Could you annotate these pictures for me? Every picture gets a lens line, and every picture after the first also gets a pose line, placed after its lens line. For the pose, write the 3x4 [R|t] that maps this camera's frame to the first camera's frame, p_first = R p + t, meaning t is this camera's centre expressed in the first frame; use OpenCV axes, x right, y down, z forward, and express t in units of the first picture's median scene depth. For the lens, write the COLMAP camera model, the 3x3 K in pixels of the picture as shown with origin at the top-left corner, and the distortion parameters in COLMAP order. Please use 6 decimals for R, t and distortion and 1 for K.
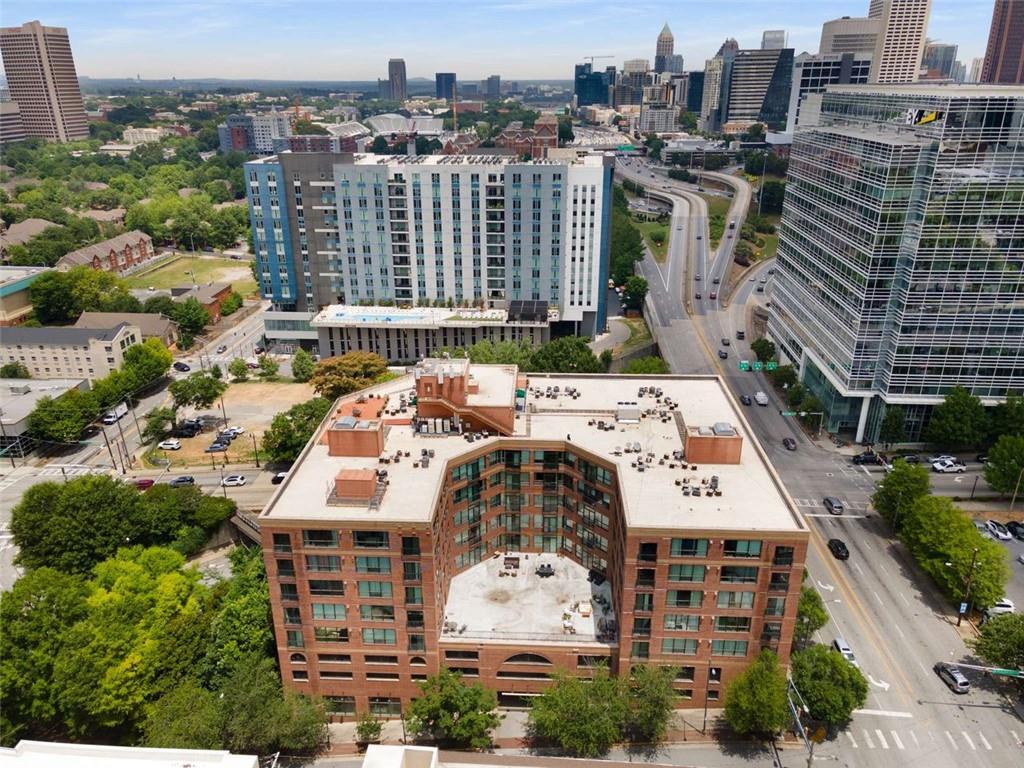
lens RADIAL K [[738.0, 0, 512.0], [0, 738.0, 384.0], [0, 0, 1]] dist [0.038272, -0.002594]
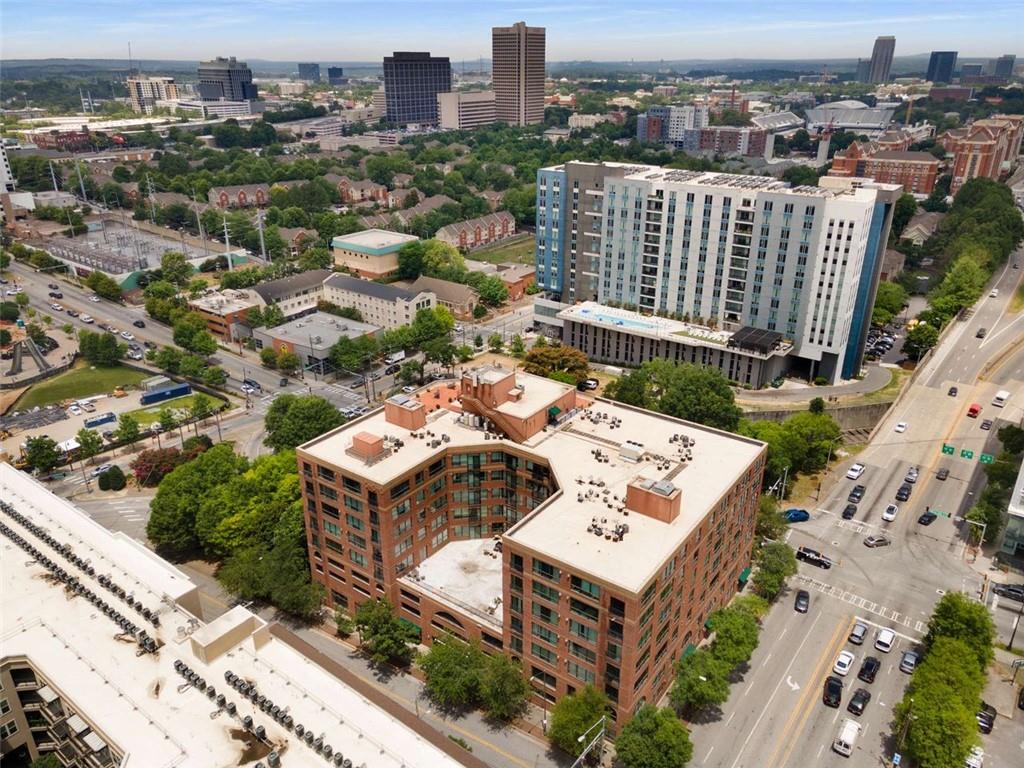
lens RADIAL K [[738.0, 0, 512.0], [0, 738.0, 384.0], [0, 0, 1]] dist [0.038272, -0.002594]
pose [[0.841627, 0.219813, -0.493300, 0.247744], [-0.209612, 0.974769, 0.076732, -0.049427], [0.497721, 0.038822, 0.866468, -0.012368]]
